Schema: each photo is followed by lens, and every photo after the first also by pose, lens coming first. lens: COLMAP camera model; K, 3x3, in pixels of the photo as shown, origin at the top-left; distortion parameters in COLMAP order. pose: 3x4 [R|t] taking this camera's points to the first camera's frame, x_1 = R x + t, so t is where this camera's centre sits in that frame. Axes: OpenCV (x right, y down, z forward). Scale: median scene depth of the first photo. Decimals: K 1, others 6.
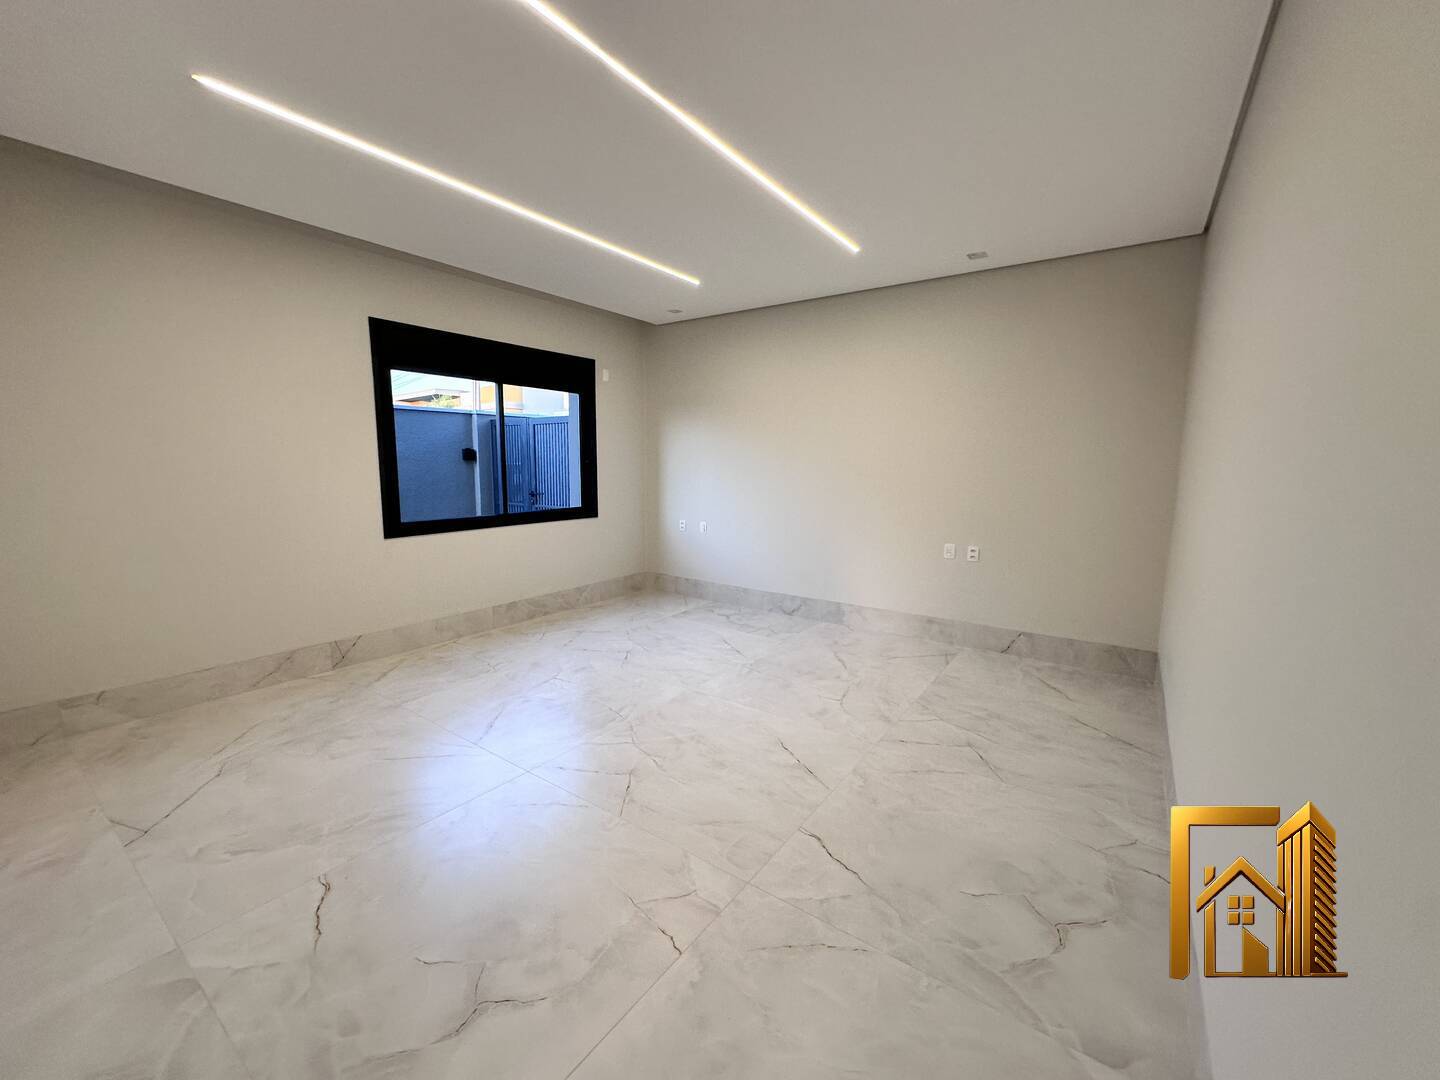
lens RADIAL K [[575.7, 0, 716.8], [0, 575.7, 543.1], [0, 0, 1]] dist [-0.005380, 0.001391]
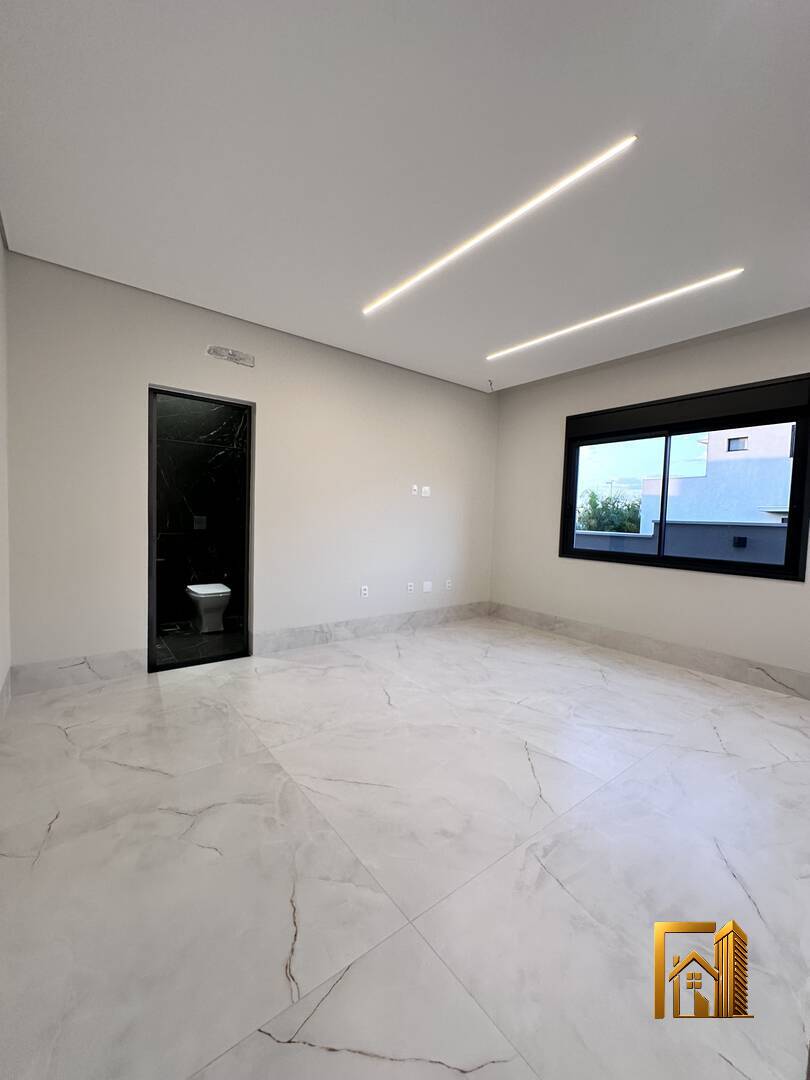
lens RADIAL K [[431.8, 0, 400.1], [0, 431.8, 542.6], [0, 0, 1]] dist [-0.005380, 0.001391]
pose [[-0.288903, 0.044092, -0.956343, 0.816502], [-0.164581, 0.981780, 0.094983, -0.109741], [0.943106, 0.184837, -0.276382, 1.155165]]
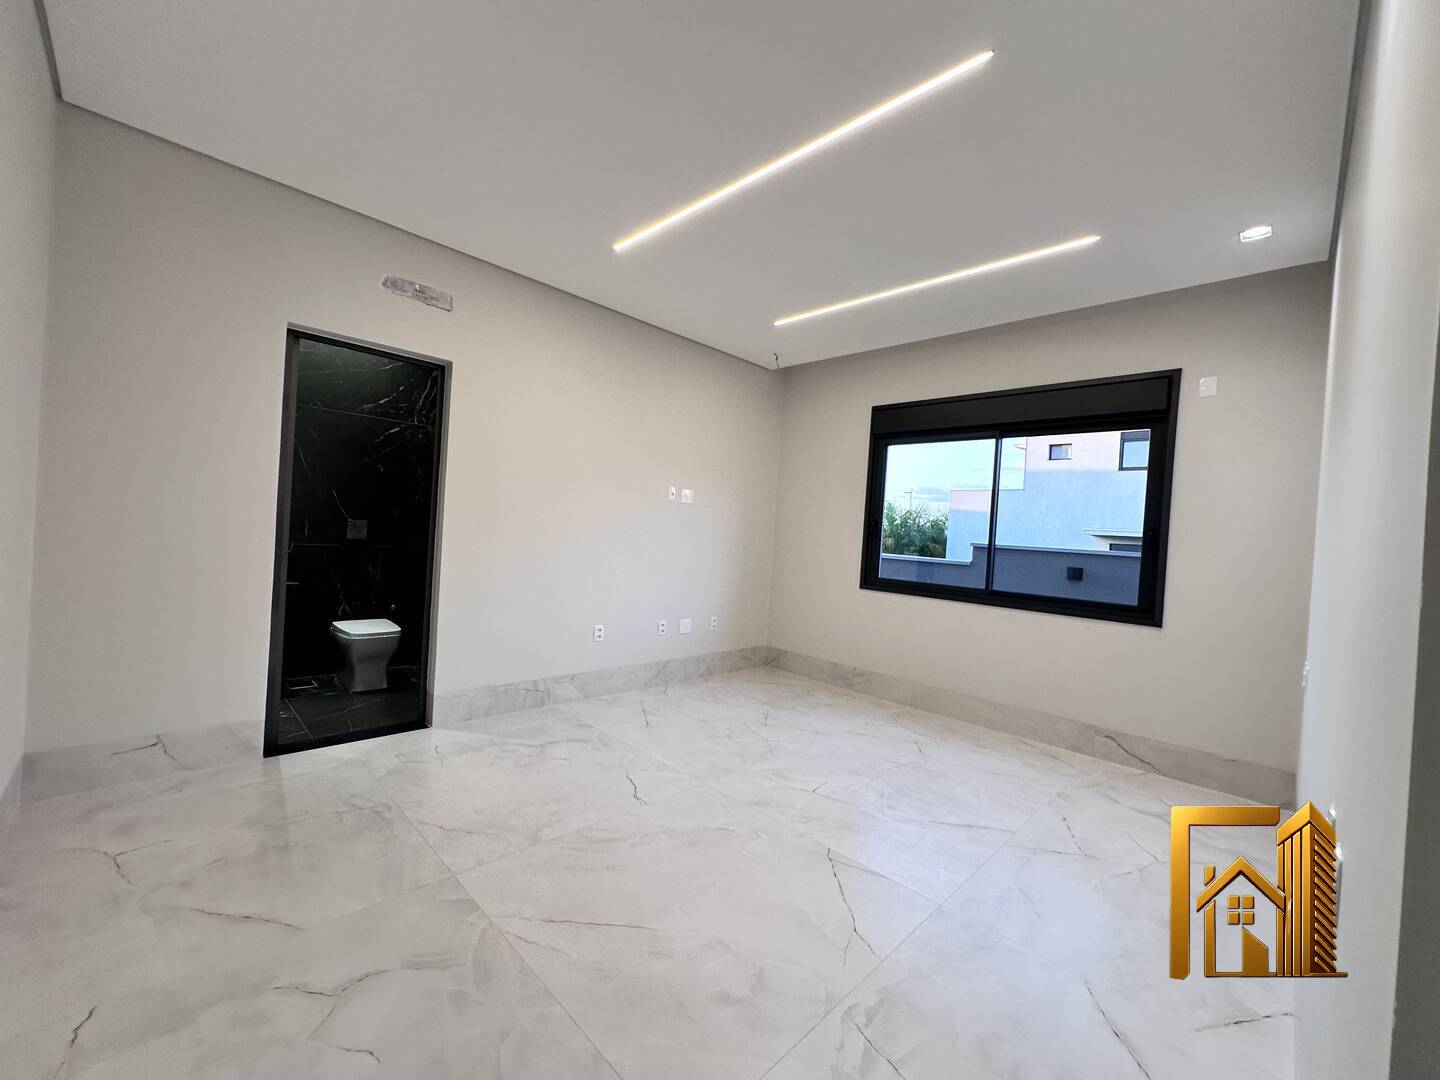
lens RADIAL K [[575.7, 0, 712.4], [0, 575.7, 541.4], [0, 0, 1]] dist [-0.005380, 0.001391]
pose [[-0.166728, 0.003063, -0.985998, 0.787991], [-0.198127, 0.979495, 0.036546, -0.110202], [0.965892, 0.201447, -0.162703, 1.116695]]
